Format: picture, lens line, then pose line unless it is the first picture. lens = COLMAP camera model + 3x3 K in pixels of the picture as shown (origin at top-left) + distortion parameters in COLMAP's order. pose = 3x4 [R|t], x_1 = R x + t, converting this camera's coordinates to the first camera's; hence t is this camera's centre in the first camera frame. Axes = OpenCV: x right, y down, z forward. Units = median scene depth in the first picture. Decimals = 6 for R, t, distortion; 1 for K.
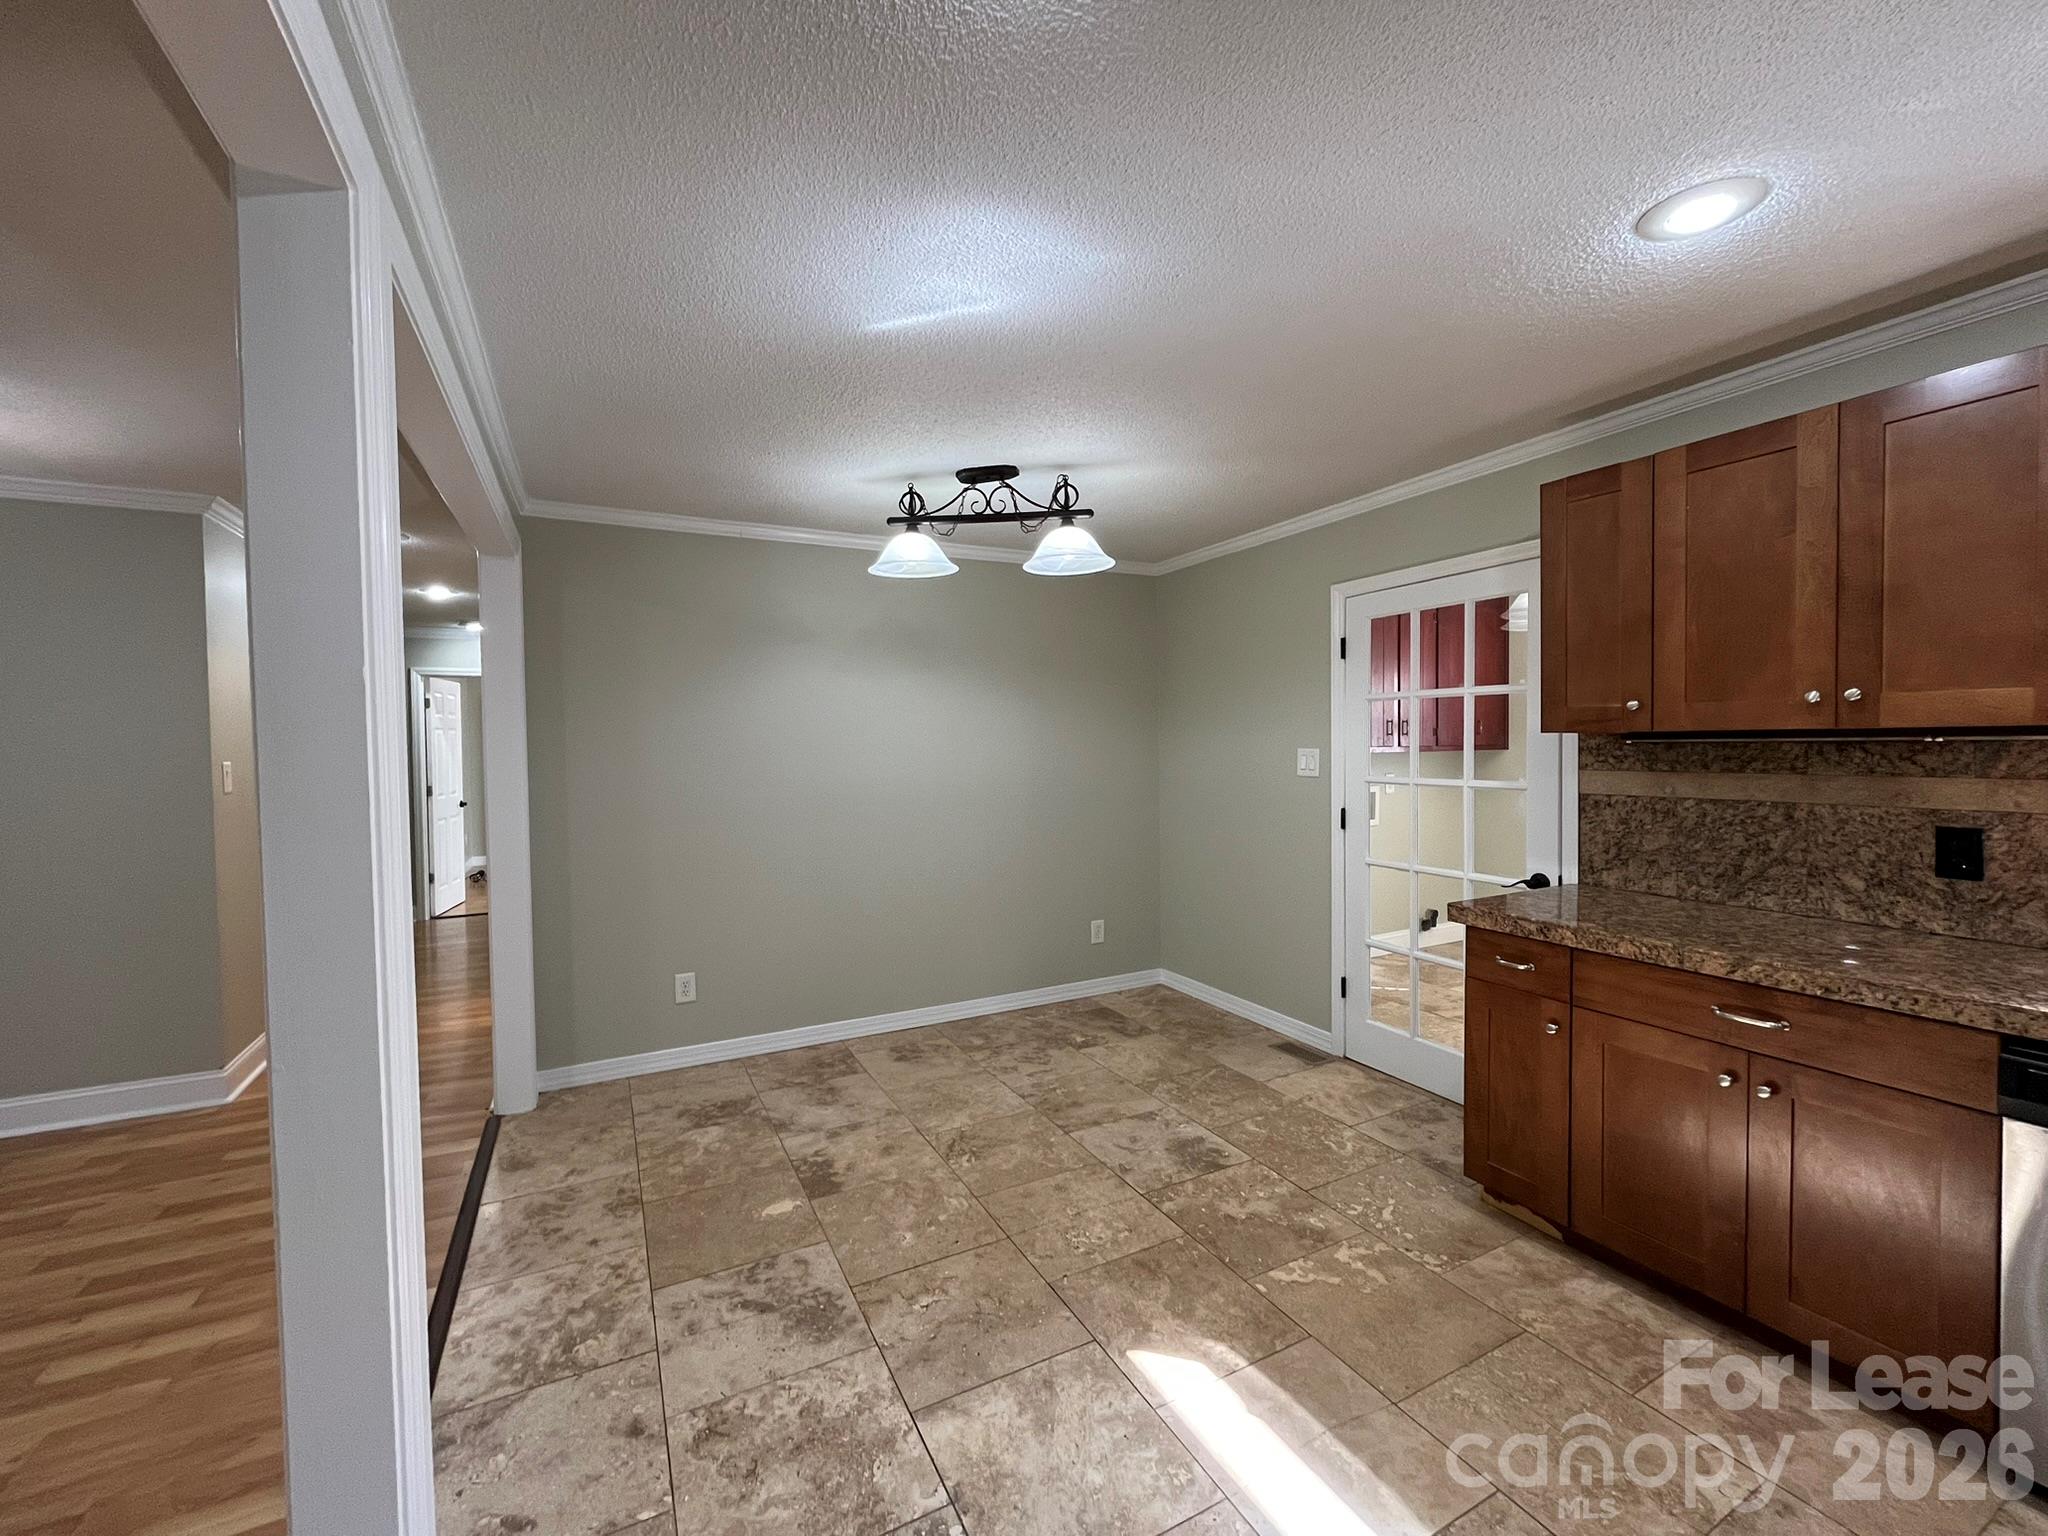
lens RADIAL K [[829.1, 0, 1023.3], [0, 829.1, 765.3], [0, 0, 1]] dist [-0.003727, 0.000221]
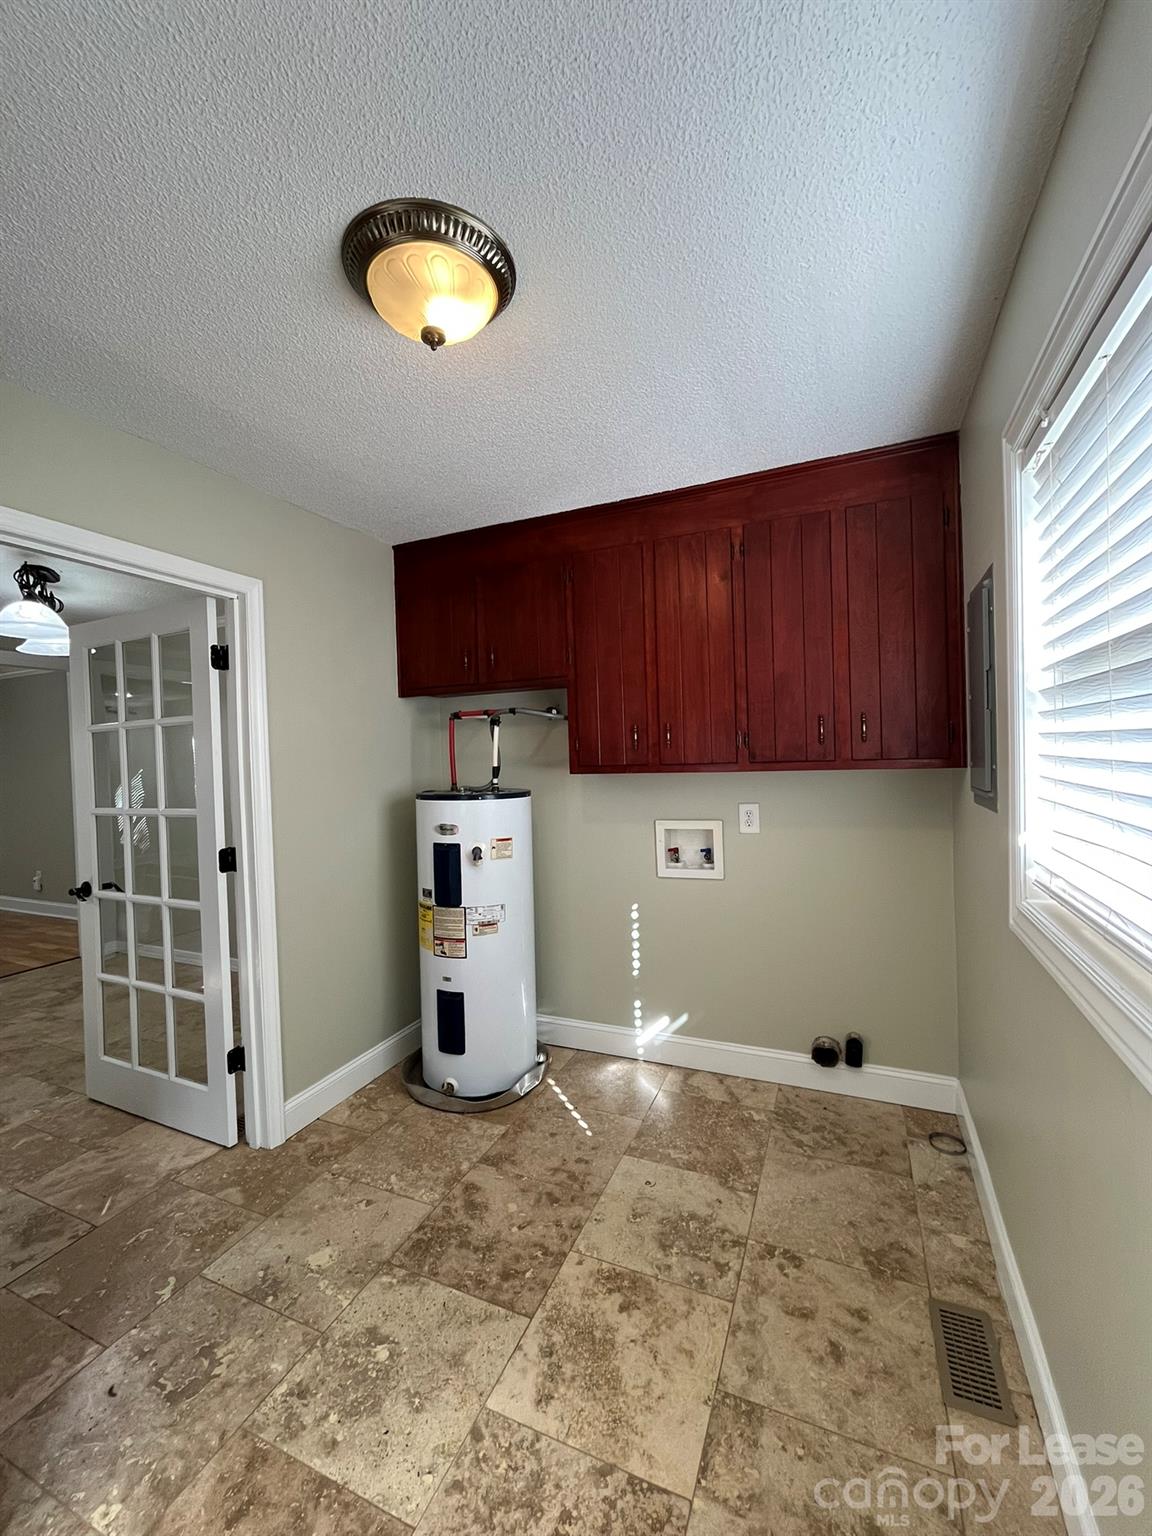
lens RADIAL K [[621.8, 0, 580.0], [0, 621.8, 761.7], [0, 0, 1]] dist [-0.003727, 0.000221]
pose [[0.630807, 0.008715, -0.775891, 1.209392], [0.003831, 0.999890, 0.014345, -0.058019], [0.775930, -0.012021, 0.630704, 0.945320]]
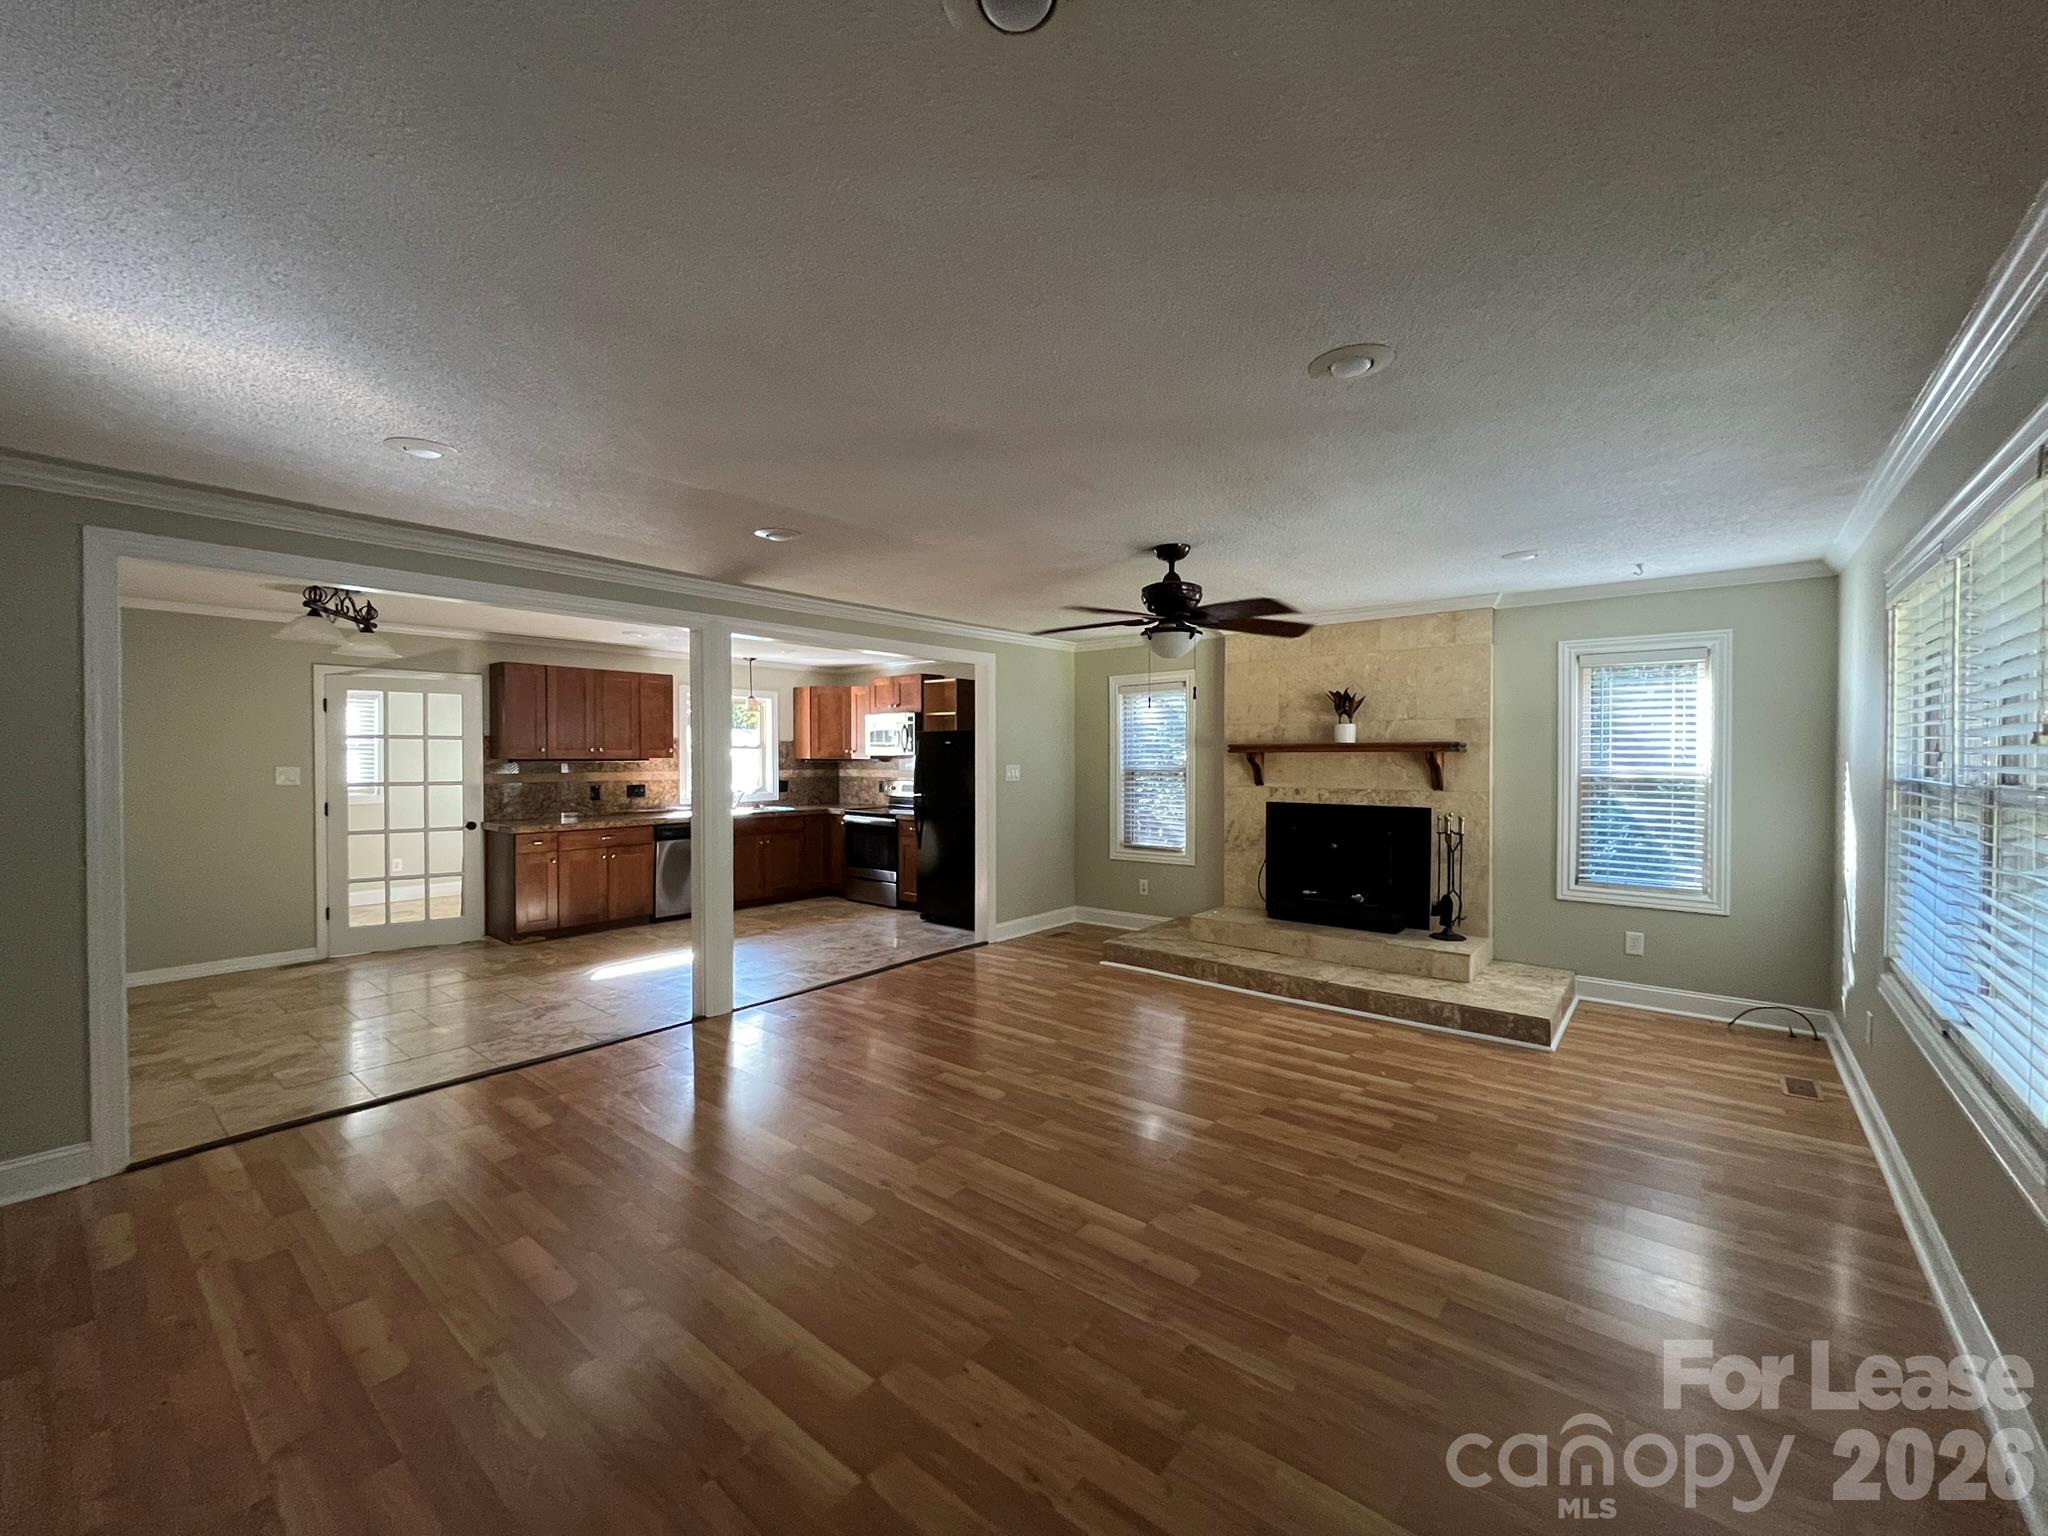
lens RADIAL K [[829.1, 0, 1024.2], [0, 829.1, 772.7], [0, 0, 1]] dist [-0.003727, 0.000221]
pose [[-0.394731, -0.007871, 0.918763, -1.781212], [0.025904, 0.999470, 0.019691, -0.005389], [-0.918432, 0.031572, -0.394318, 0.410870]]
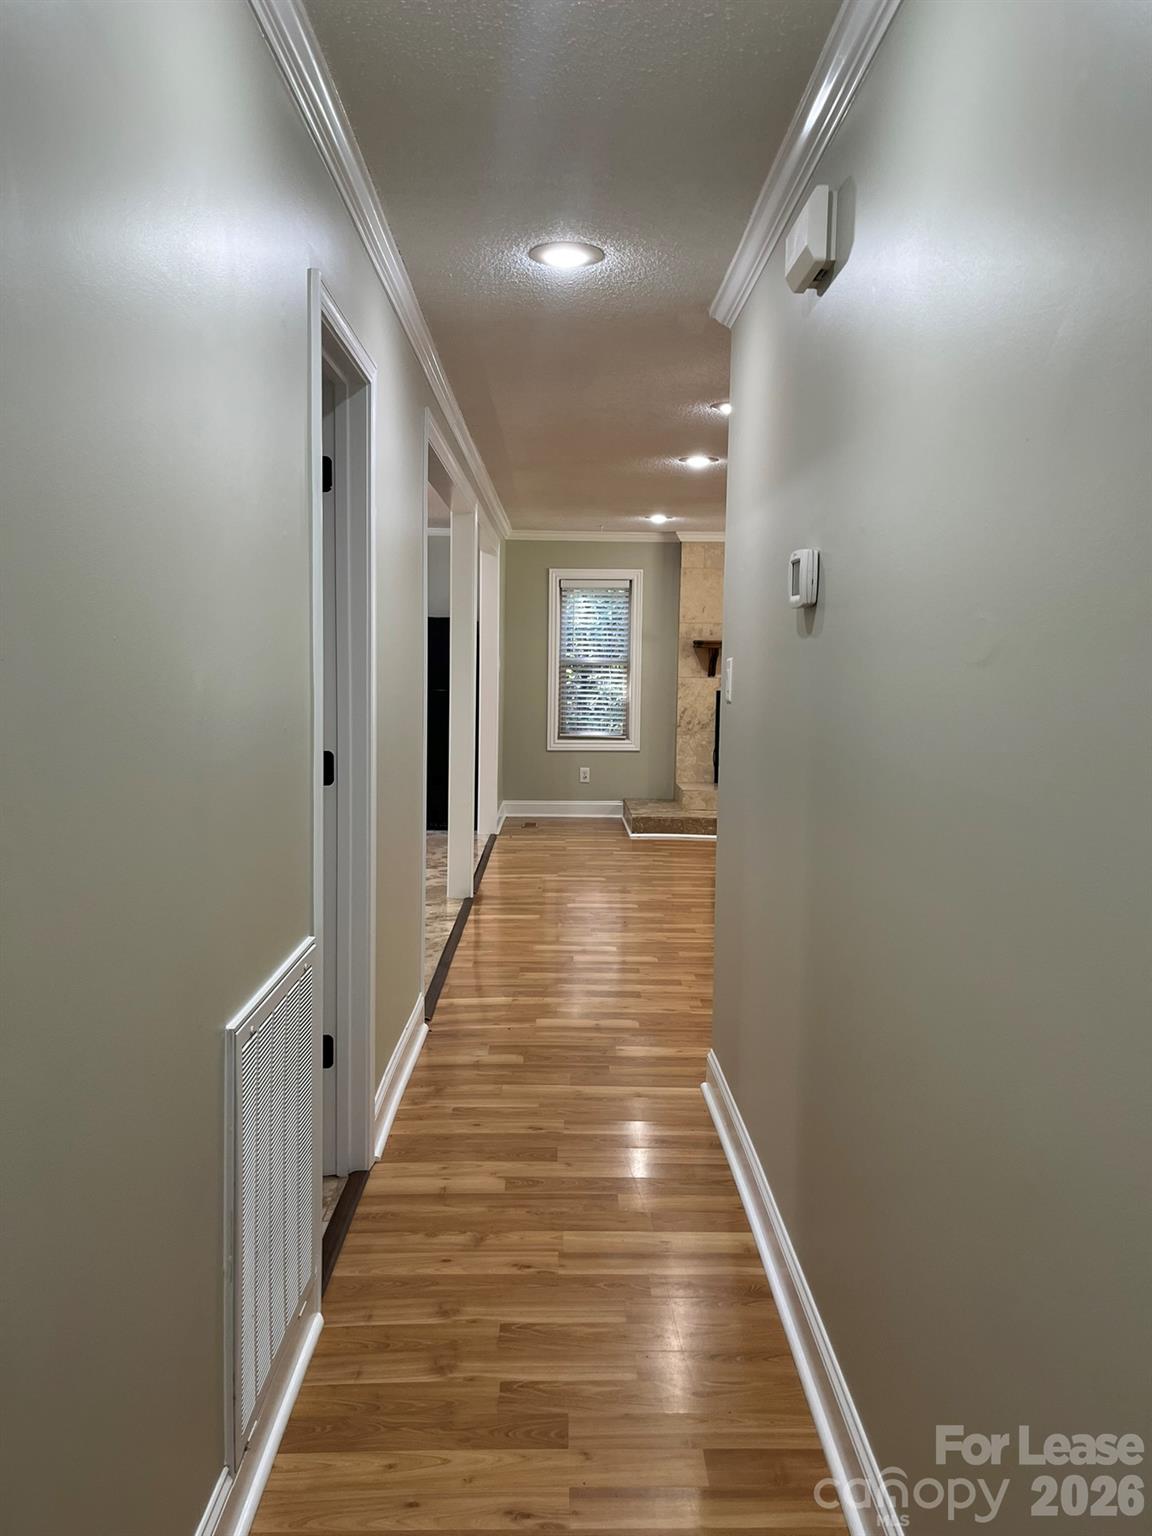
lens RADIAL K [[1169.9, 0, 581.5], [0, 1169.9, 770.1], [0, 0, 1]] dist [0.008164, 0.000675]
pose [[-0.896400, -0.045138, 0.440942, -1.345787], [0.004025, 0.993931, 0.109929, -0.020881], [-0.443228, 0.100315, -0.890778, 2.040460]]
